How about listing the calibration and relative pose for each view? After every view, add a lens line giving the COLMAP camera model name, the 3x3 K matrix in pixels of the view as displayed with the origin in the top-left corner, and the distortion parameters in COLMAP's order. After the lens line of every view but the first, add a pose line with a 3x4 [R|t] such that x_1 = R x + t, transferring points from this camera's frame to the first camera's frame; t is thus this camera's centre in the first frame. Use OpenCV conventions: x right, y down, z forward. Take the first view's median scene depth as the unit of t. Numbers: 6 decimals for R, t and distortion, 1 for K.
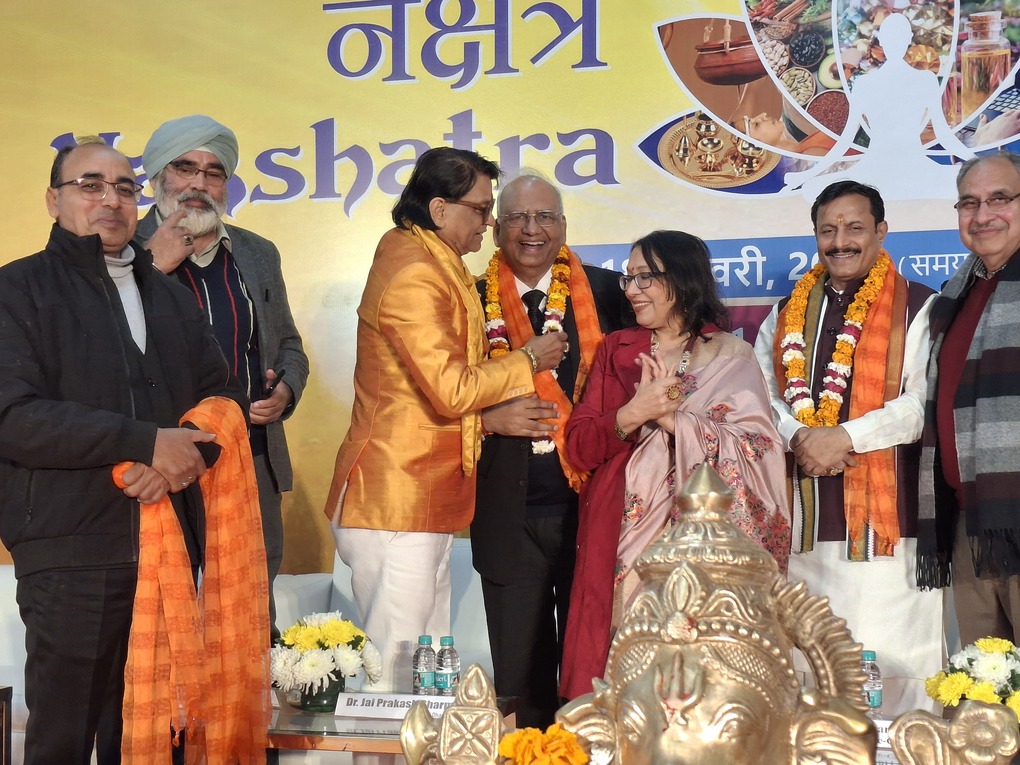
lens RADIAL K [[743.5, 0, 515.6], [0, 743.5, 375.4], [0, 0, 1]] dist [0.026593, -0.005537]
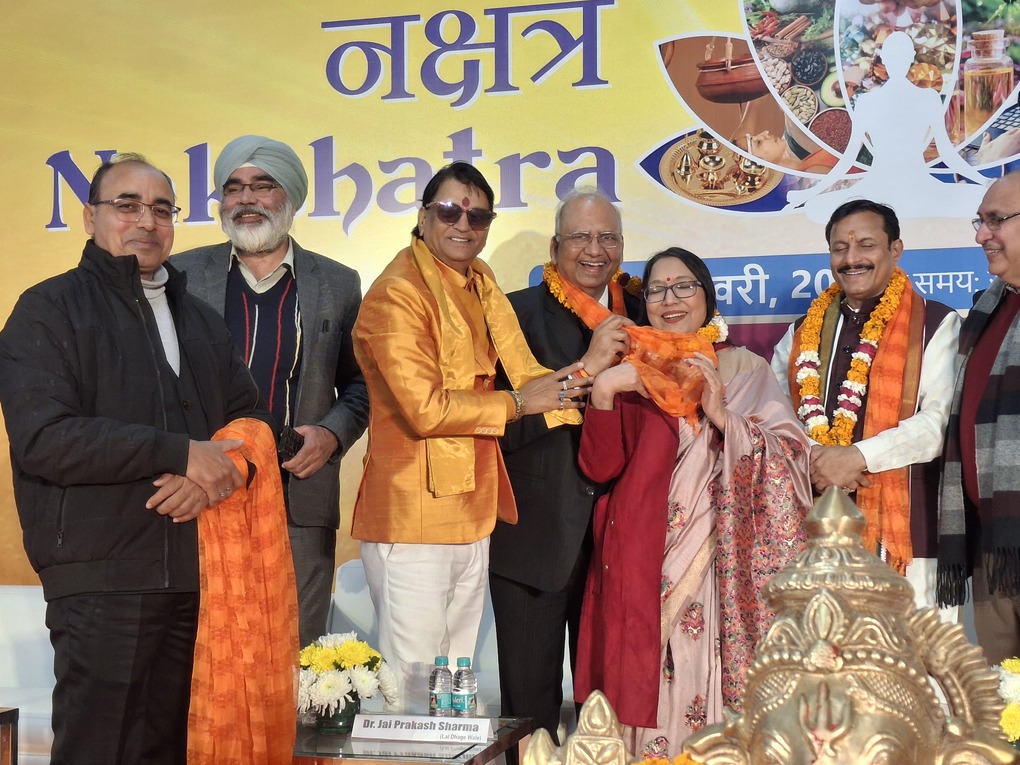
lens RADIAL K [[742.9, 0, 482.2], [0, 742.9, 389.5], [0, 0, 1]] dist [0.024049, -0.007421]
pose [[0.999998, -0.000994, 0.001957, -0.209739], [0.001003, 0.999988, -0.004867, -0.005433], [-0.001952, 0.004869, 0.999986, 0.020798]]
